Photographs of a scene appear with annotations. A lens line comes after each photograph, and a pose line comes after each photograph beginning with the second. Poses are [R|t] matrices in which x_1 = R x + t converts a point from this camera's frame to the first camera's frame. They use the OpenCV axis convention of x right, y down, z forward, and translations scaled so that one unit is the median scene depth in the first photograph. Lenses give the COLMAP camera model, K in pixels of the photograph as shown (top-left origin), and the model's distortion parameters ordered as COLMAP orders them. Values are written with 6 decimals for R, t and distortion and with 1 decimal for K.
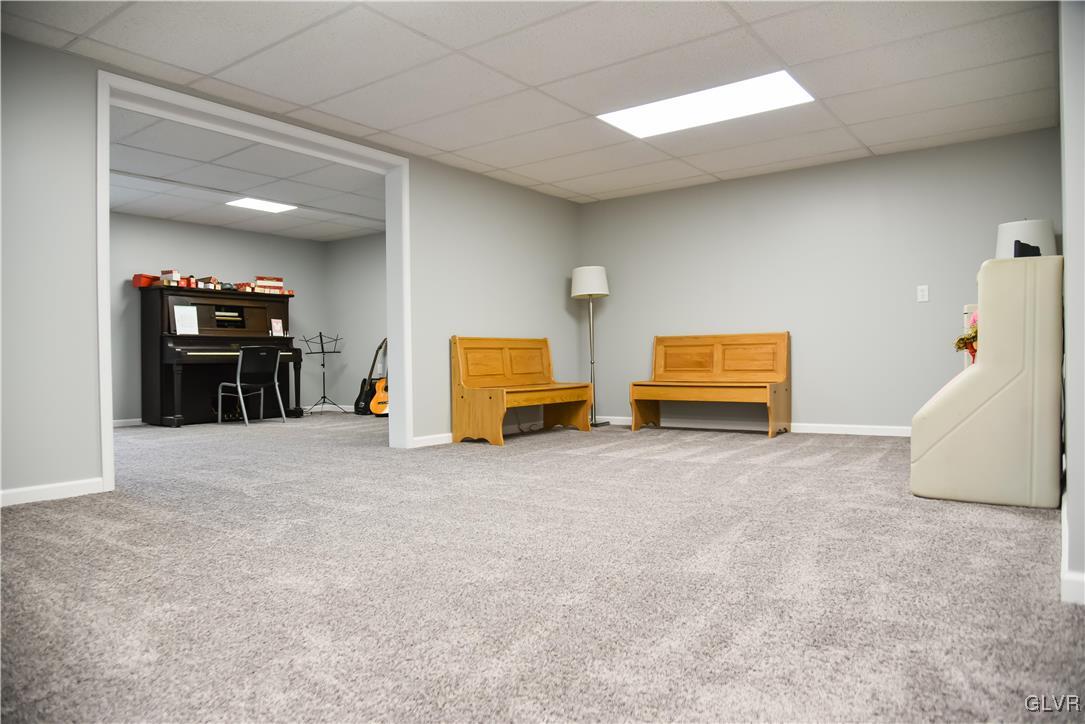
lens RADIAL K [[734.3, 0, 539.9], [0, 734.3, 362.8], [0, 0, 1]] dist [-0.031323, 0.001135]
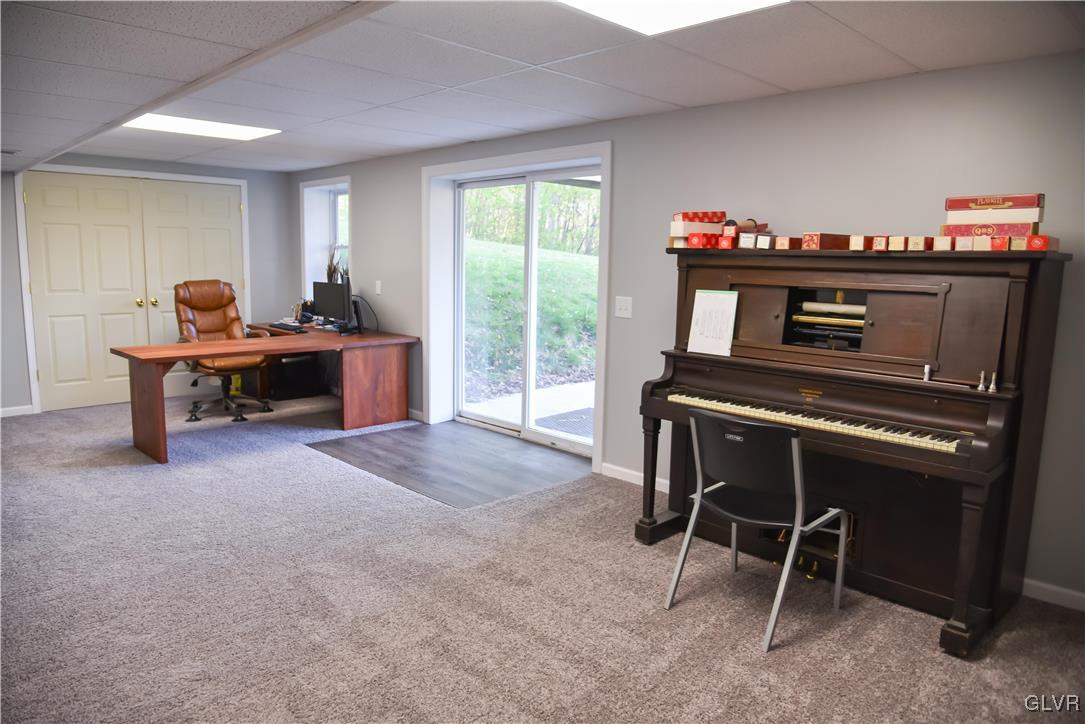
lens RADIAL K [[734.3, 0, 543.2], [0, 734.3, 364.4], [0, 0, 1]] dist [-0.031323, 0.001135]
pose [[-0.193736, 0.144416, -0.970366, -0.018659], [-0.030809, 0.987722, 0.153151, -0.101583], [0.980570, 0.059567, -0.186908, 1.012411]]
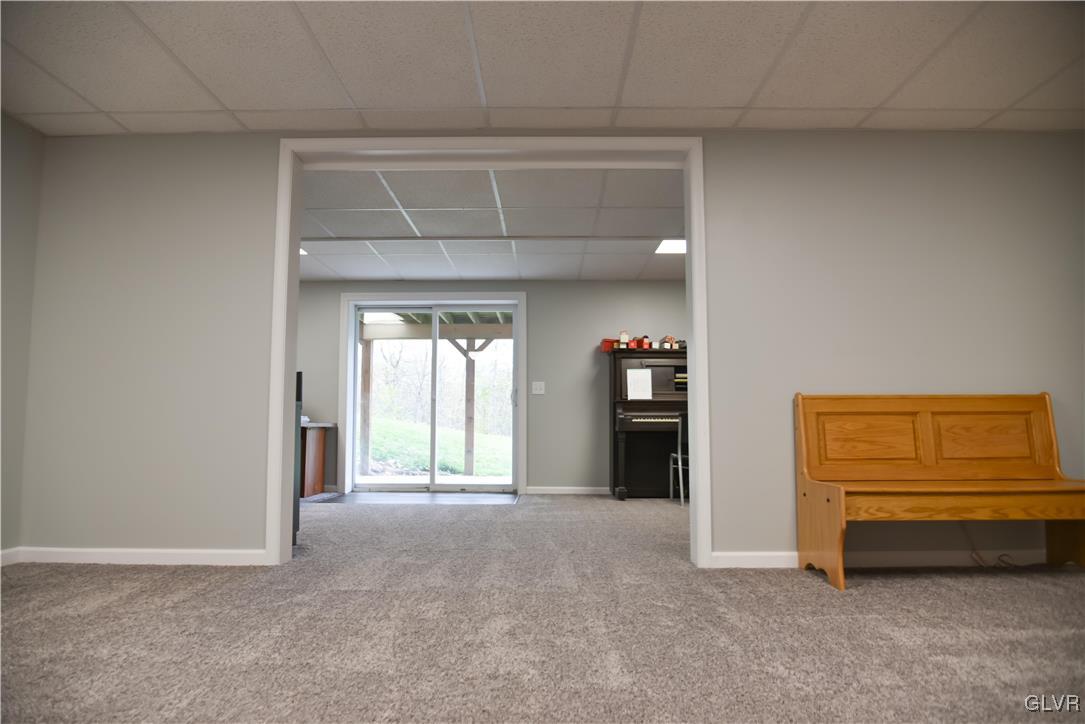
lens RADIAL K [[734.3, 0, 541.0], [0, 734.3, 365.5], [0, 0, 1]] dist [-0.031323, 0.001135]
pose [[0.576454, -0.057359, -0.815114, 0.210049], [-0.012973, 0.996765, -0.079316, -0.006782], [0.817027, 0.056297, 0.573845, 0.372178]]
